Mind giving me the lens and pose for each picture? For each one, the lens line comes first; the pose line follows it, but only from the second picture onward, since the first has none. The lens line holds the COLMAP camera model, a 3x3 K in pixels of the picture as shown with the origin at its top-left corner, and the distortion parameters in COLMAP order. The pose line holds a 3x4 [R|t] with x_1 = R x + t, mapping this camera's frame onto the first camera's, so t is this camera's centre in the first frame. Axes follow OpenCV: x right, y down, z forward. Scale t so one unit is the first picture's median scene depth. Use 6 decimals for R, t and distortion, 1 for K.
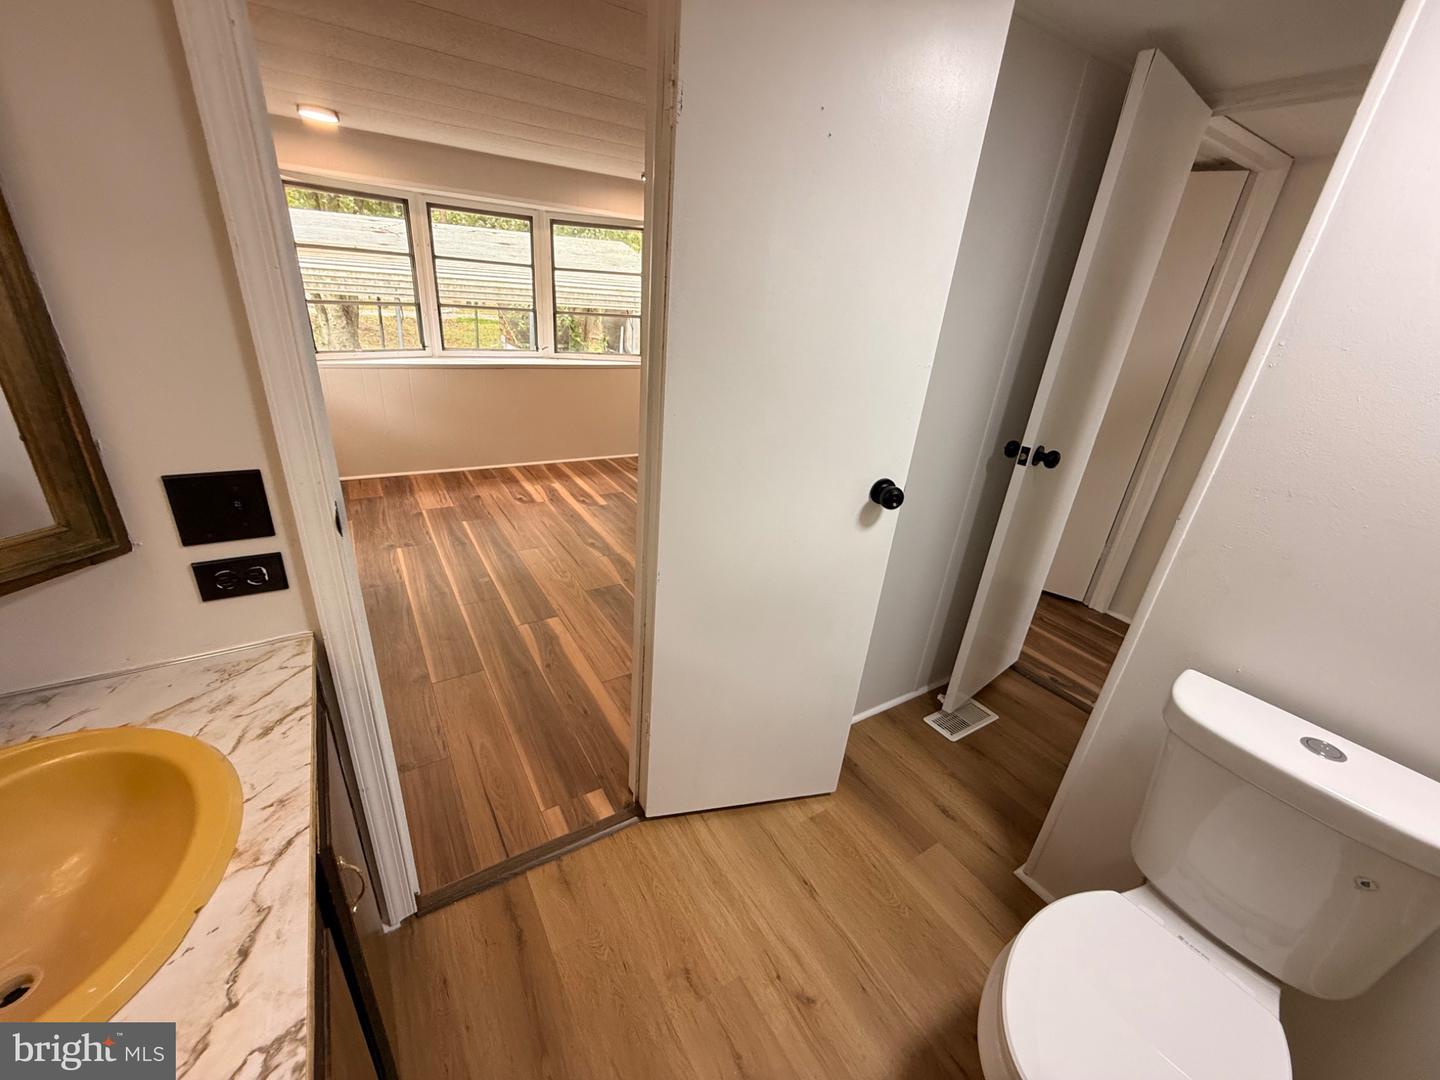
lens RADIAL K [[574.2, 0, 720.0], [0, 574.2, 540.0], [0, 0, 1]] dist [0.000279, 0.000086]
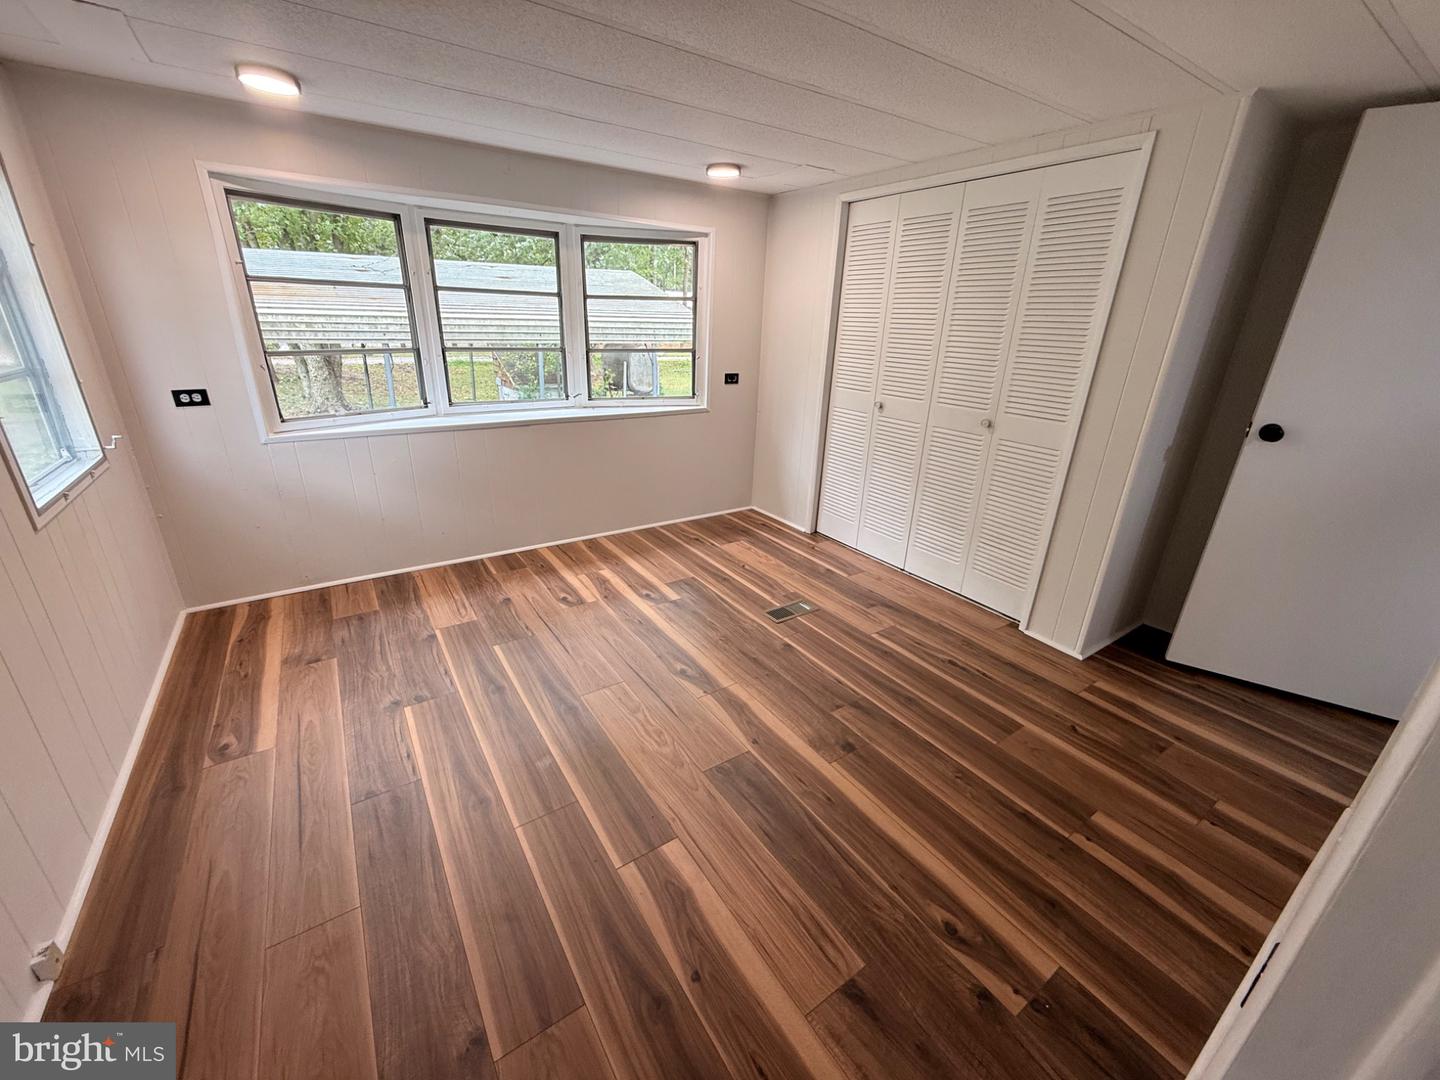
lens RADIAL K [[574.2, 0, 720.0], [0, 574.2, 540.0], [0, 0, 1]] dist [0.000279, 0.000086]
pose [[0.998283, -0.056858, 0.014080, -0.160894], [0.057432, 0.997358, -0.044491, -0.108996], [-0.011513, 0.045224, 0.998911, 0.263962]]
